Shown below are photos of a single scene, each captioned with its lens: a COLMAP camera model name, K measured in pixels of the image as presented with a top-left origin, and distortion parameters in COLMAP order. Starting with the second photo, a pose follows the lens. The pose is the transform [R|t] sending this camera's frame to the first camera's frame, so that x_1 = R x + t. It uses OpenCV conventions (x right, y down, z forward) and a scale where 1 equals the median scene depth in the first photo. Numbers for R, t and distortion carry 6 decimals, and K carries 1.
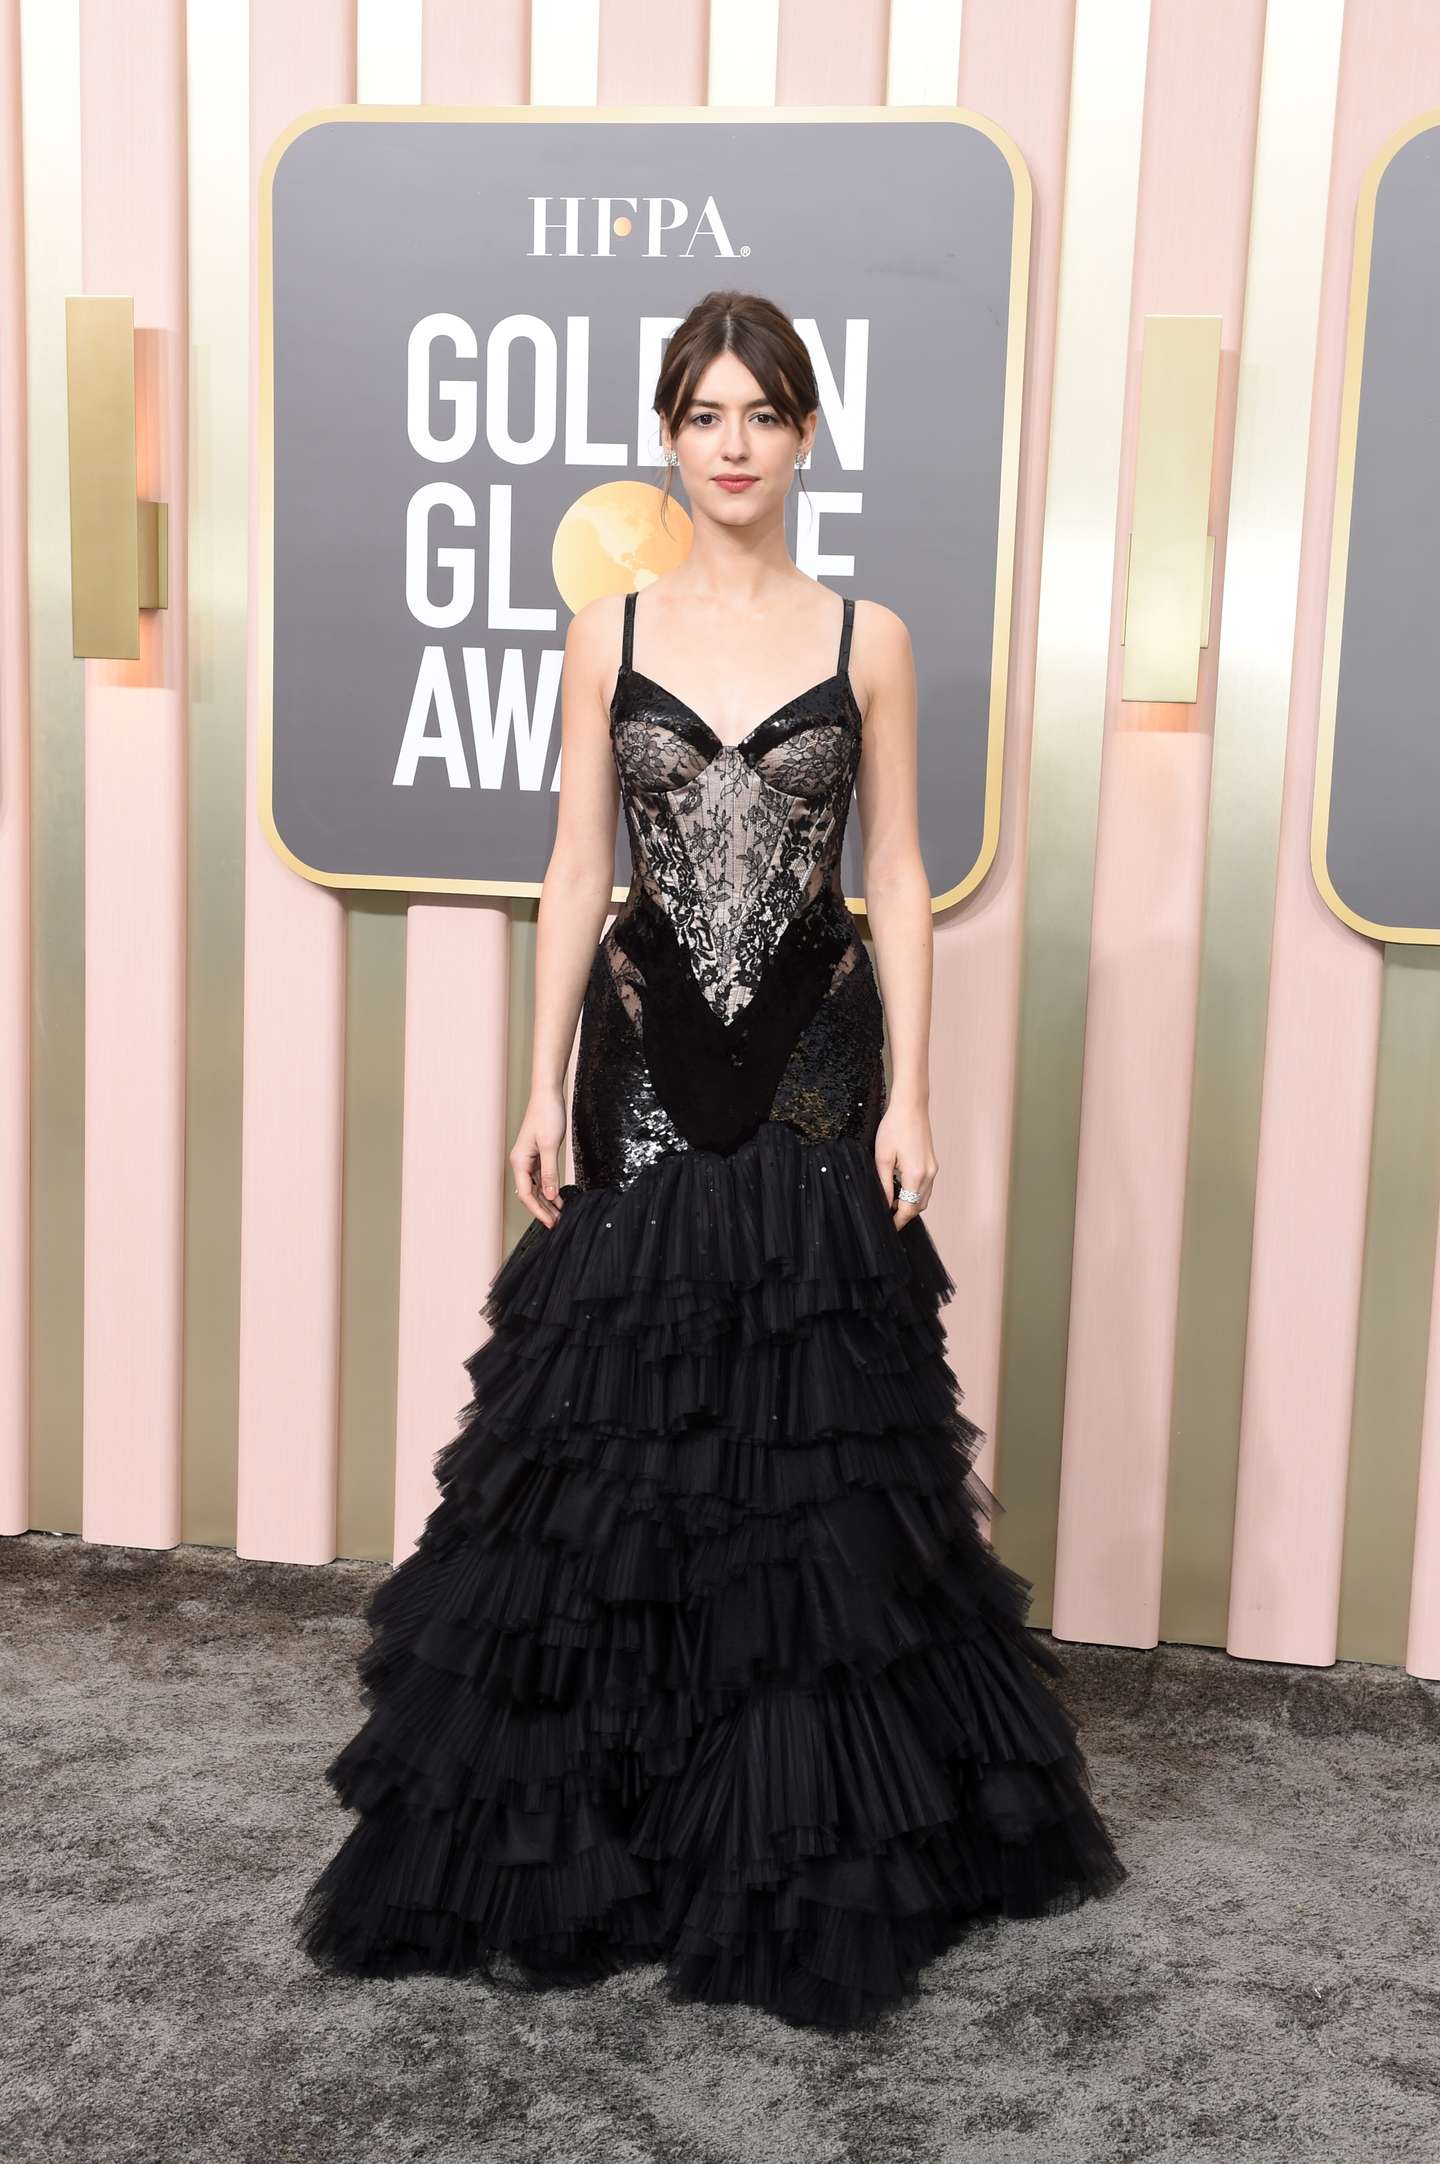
lens RADIAL K [[3231.7, 0, 652.7], [0, 3231.7, 1094.6], [0, 0, 1]] dist [0.160110, 0.168893]
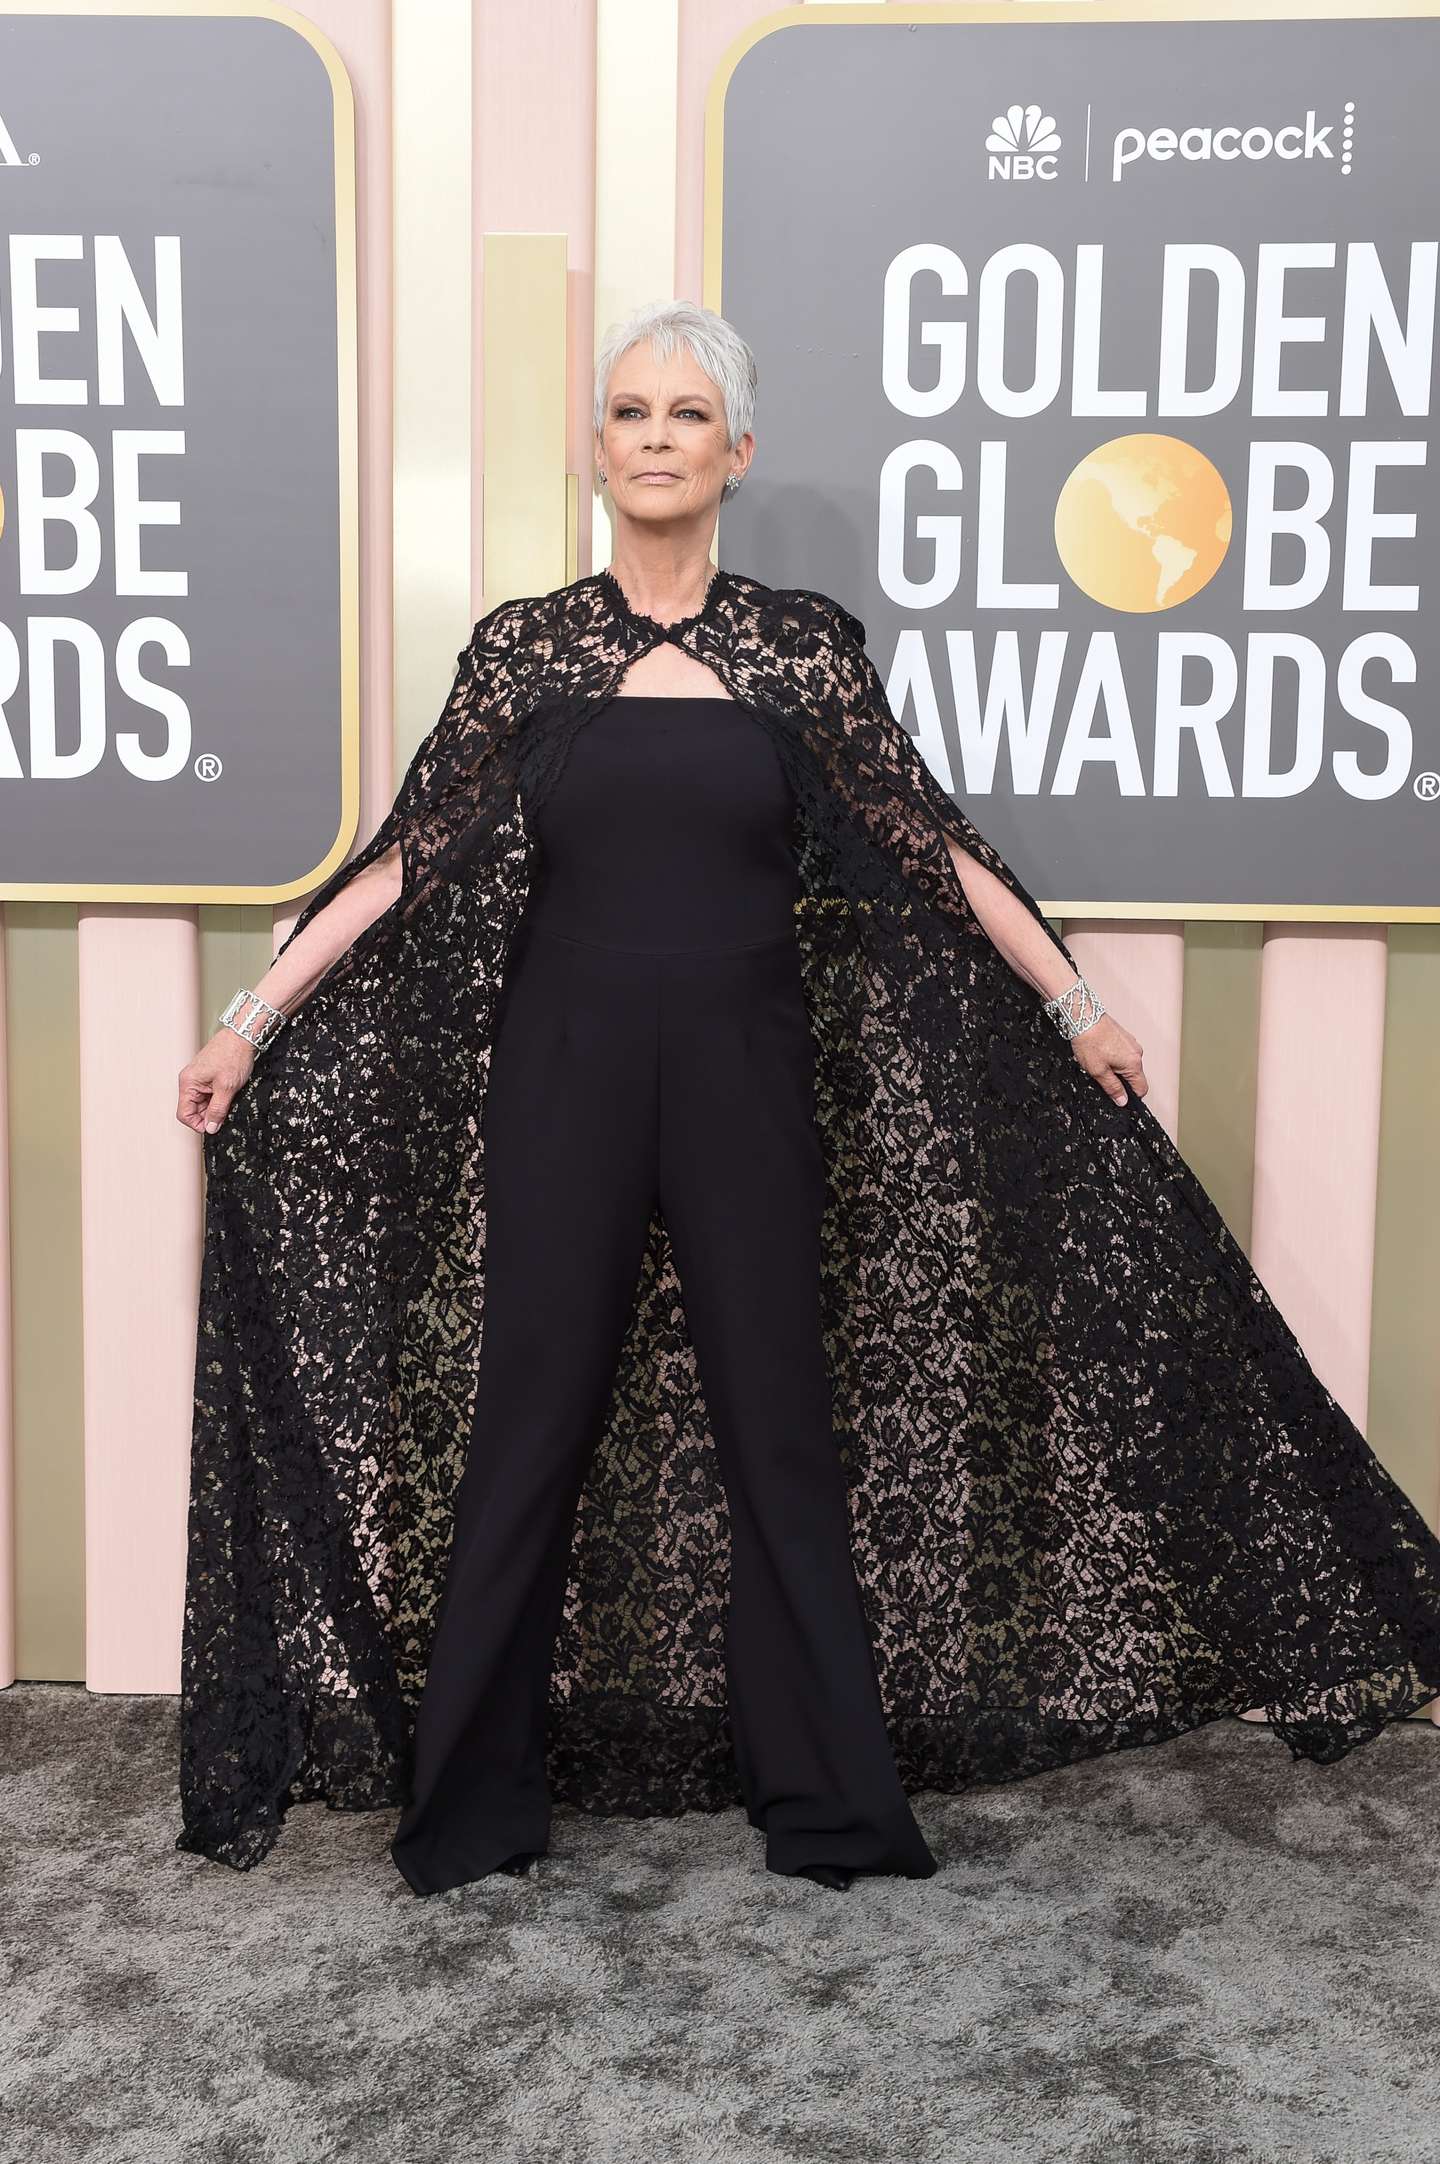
lens RADIAL K [[3616.1, 0, 578.0], [0, 3616.1, 1073.3], [0, 0, 1]] dist [0.148546, 0.234863]
pose [[0.983562, -0.041923, 0.175637, -0.330743], [0.043175, 0.999062, -0.003315, -0.022079], [-0.175333, 0.010843, 0.984449, 0.073266]]
